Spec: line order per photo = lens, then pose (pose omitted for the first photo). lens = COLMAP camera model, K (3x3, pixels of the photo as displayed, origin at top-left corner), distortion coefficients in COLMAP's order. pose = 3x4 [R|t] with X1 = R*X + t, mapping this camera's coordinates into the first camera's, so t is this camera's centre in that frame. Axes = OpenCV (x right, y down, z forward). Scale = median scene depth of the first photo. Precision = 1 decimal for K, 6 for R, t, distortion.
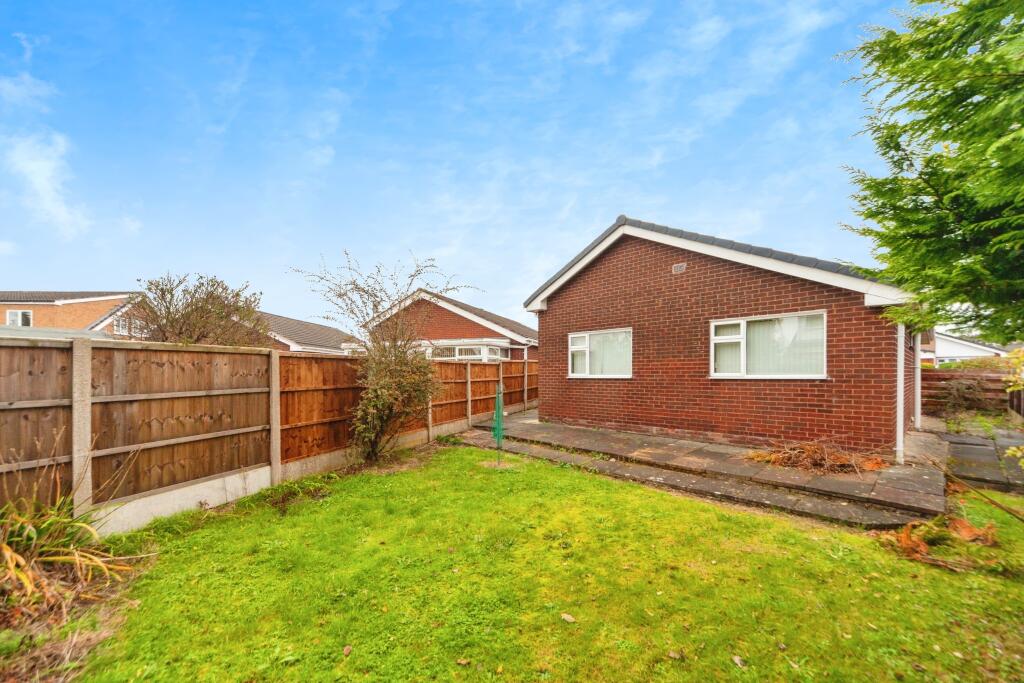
lens RADIAL K [[407.6, 0, 512.0], [0, 407.6, 366.6], [0, 0, 1]] dist [0.000154, 0.000038]
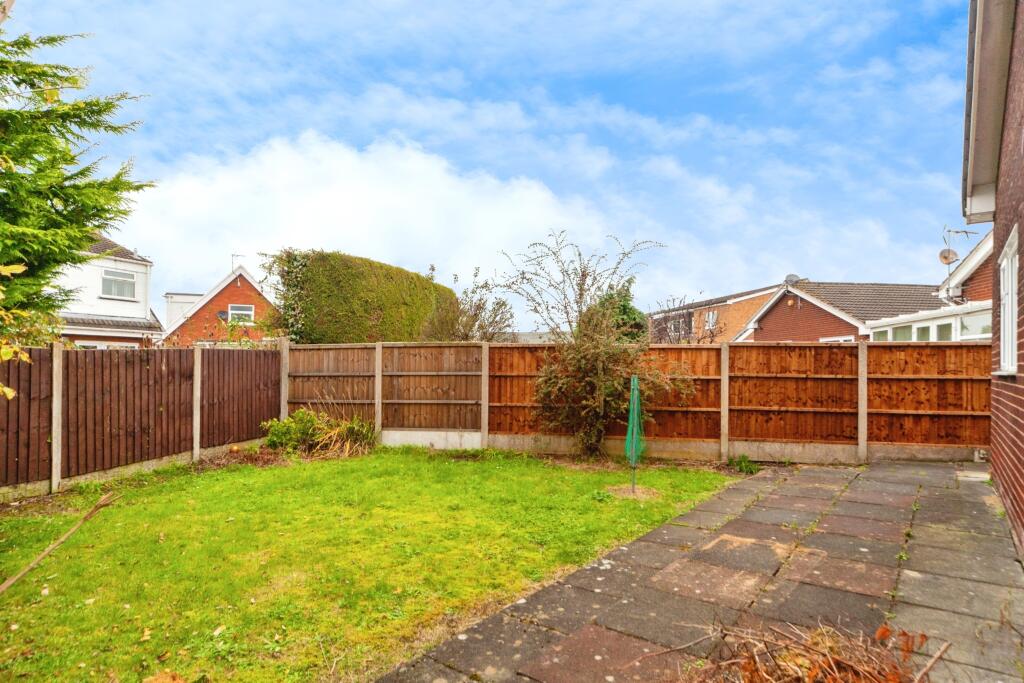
lens RADIAL K [[529.7, 0, 514.0], [0, 529.7, 362.3], [0, 0, 1]] dist [-0.000495, -0.000045]
pose [[0.156915, -0.000705, -0.987612, 1.178920], [0.006632, 0.999978, 0.000340, 0.023606], [0.987590, -0.006604, 0.156916, 0.922380]]
